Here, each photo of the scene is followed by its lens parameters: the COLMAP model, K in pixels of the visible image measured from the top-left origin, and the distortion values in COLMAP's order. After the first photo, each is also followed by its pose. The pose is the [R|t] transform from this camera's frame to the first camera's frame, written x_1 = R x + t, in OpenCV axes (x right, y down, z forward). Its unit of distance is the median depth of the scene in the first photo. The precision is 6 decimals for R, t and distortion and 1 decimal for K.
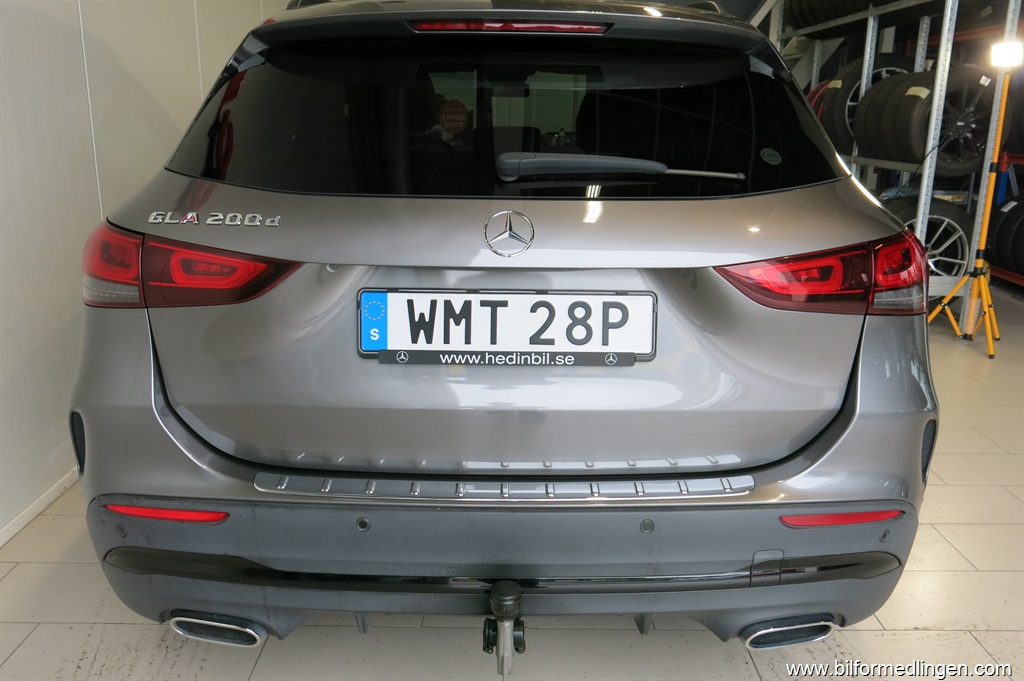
lens RADIAL K [[852.7, 0, 512.0], [0, 852.7, 340.5], [0, 0, 1]] dist [-0.012300, -0.010757]
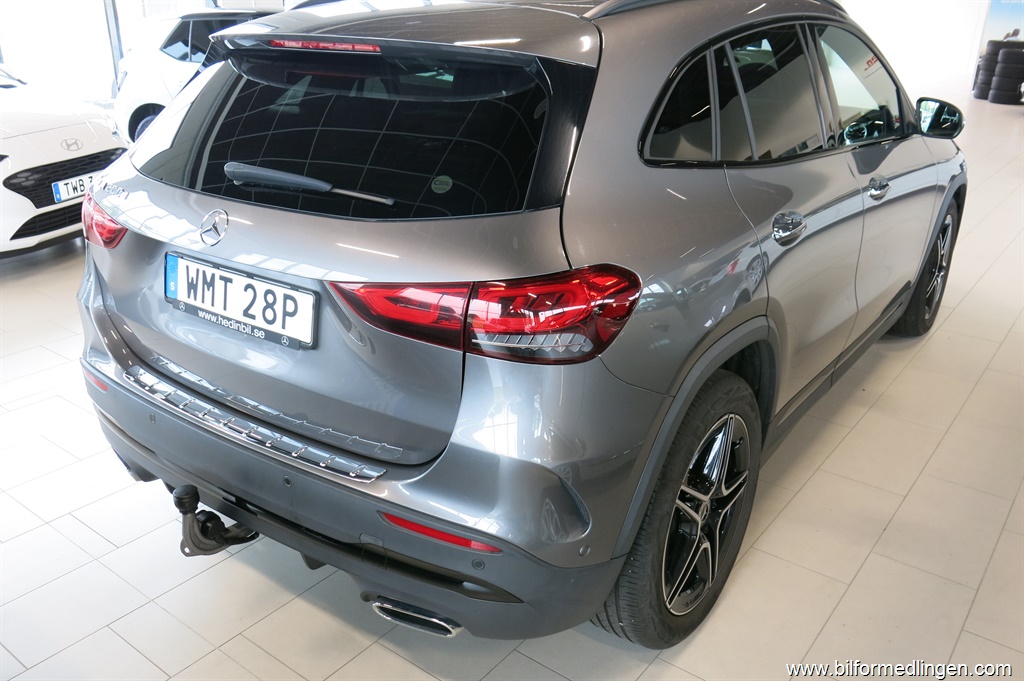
lens RADIAL K [[852.7, 0, 512.0], [0, 852.7, 340.5], [0, 0, 1]] dist [-0.012300, -0.010757]
pose [[0.806631, 0.211872, -0.551777, 1.046132], [-0.152059, 0.976509, 0.152669, -0.212995], [0.571161, -0.039245, 0.819899, 0.192821]]
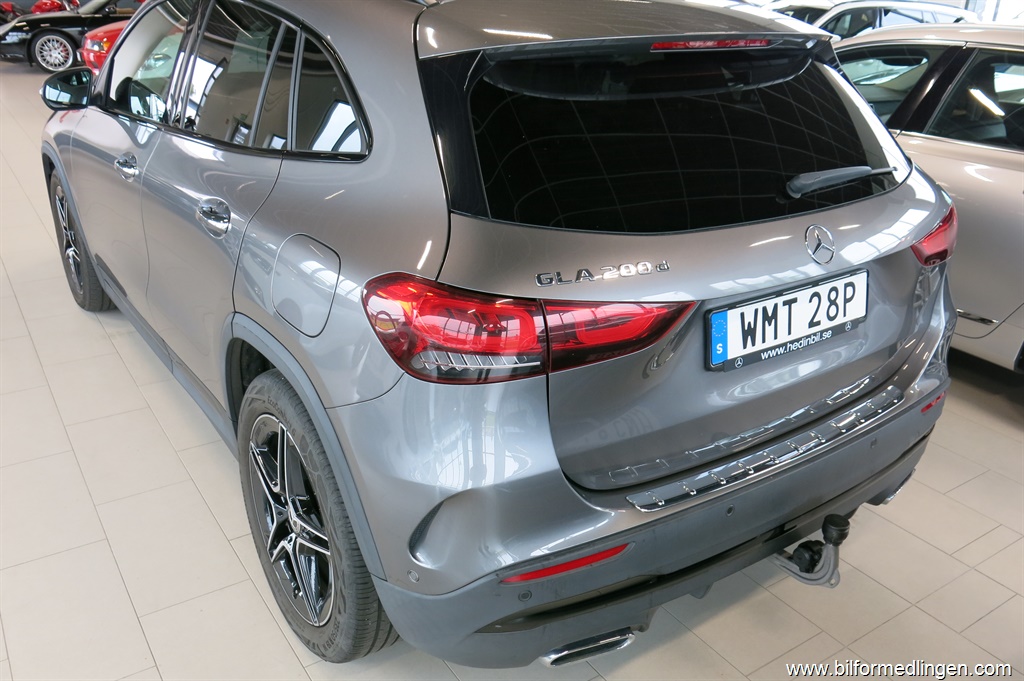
lens RADIAL K [[852.7, 0, 512.0], [0, 852.7, 340.5], [0, 0, 1]] dist [-0.012300, -0.010757]
pose [[0.818370, -0.217963, 0.531755, -0.980761], [0.133974, 0.972150, 0.192292, -0.270615], [-0.558858, -0.086124, 0.824779, 0.229386]]
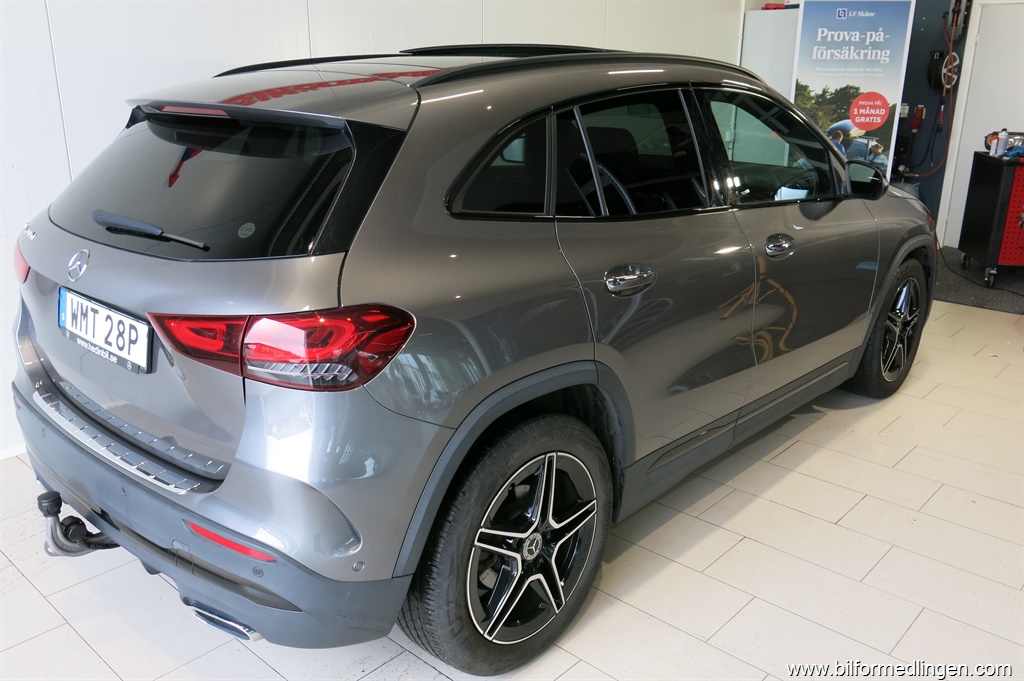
lens RADIAL K [[852.7, 0, 512.0], [0, 852.7, 340.5], [0, 0, 1]] dist [-0.012300, -0.010757]
pose [[0.737260, 0.200495, -0.645174, 1.446517], [-0.173078, 0.979134, 0.106495, -0.270222], [0.653064, 0.033151, 0.756577, 0.367529]]
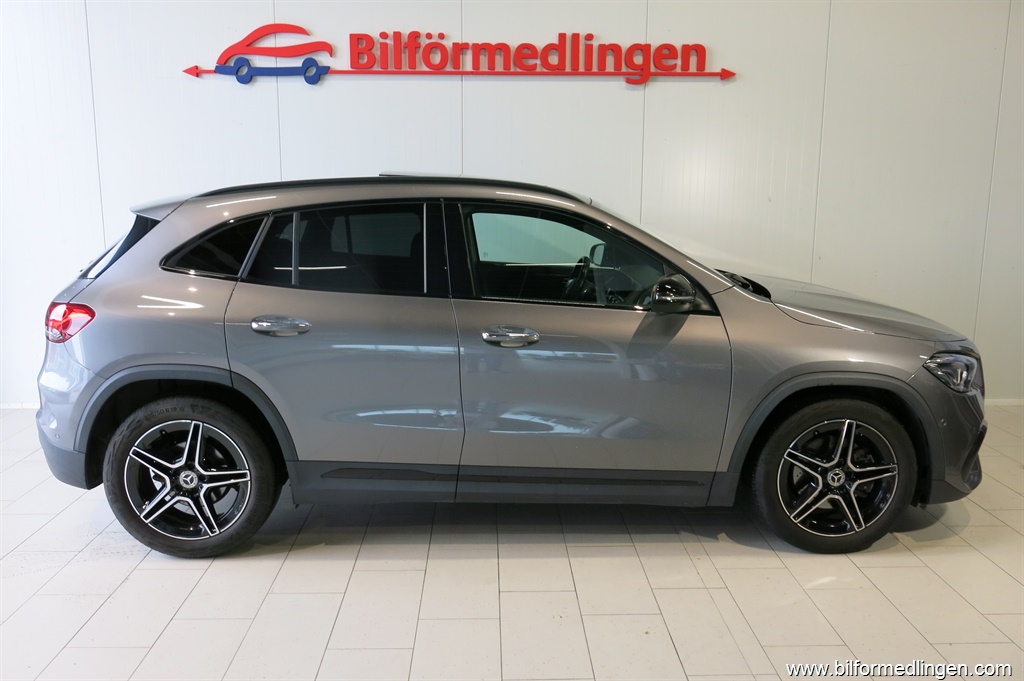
lens RADIAL K [[852.7, 0, 512.0], [0, 852.7, 340.5], [0, 0, 1]] dist [-0.012300, -0.010757]
pose [[0.034869, 0.173715, -0.984179, 2.880622], [-0.264112, 0.951368, 0.158566, -0.747291], [0.963861, 0.254404, 0.079053, 2.117909]]
